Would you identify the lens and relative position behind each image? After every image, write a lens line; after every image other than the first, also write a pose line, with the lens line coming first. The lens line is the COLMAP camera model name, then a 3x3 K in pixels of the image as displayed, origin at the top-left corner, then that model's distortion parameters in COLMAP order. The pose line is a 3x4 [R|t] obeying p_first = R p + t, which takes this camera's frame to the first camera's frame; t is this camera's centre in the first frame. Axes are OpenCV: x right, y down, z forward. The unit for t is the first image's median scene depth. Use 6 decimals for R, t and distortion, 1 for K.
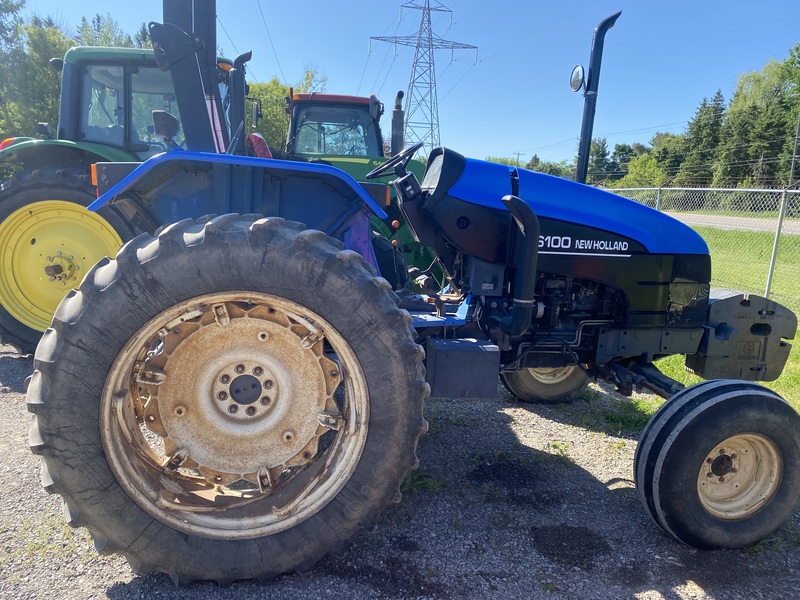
lens RADIAL K [[610.5, 0, 396.9], [0, 610.5, 303.8], [0, 0, 1]] dist [-0.003725, -0.005677]
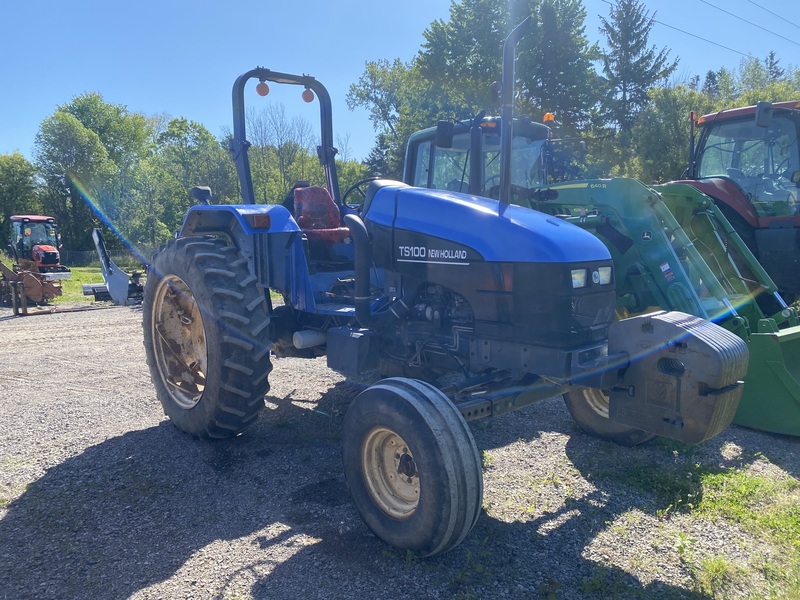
lens RADIAL K [[610.5, 0, 402.5], [0, 610.5, 298.0], [0, 0, 1]] dist [-0.003725, -0.005677]
pose [[0.537816, 0.042884, -0.841971, 1.190636], [-0.105853, 0.994237, -0.016974, 0.006742], [0.836391, 0.098254, 0.539256, 0.366250]]
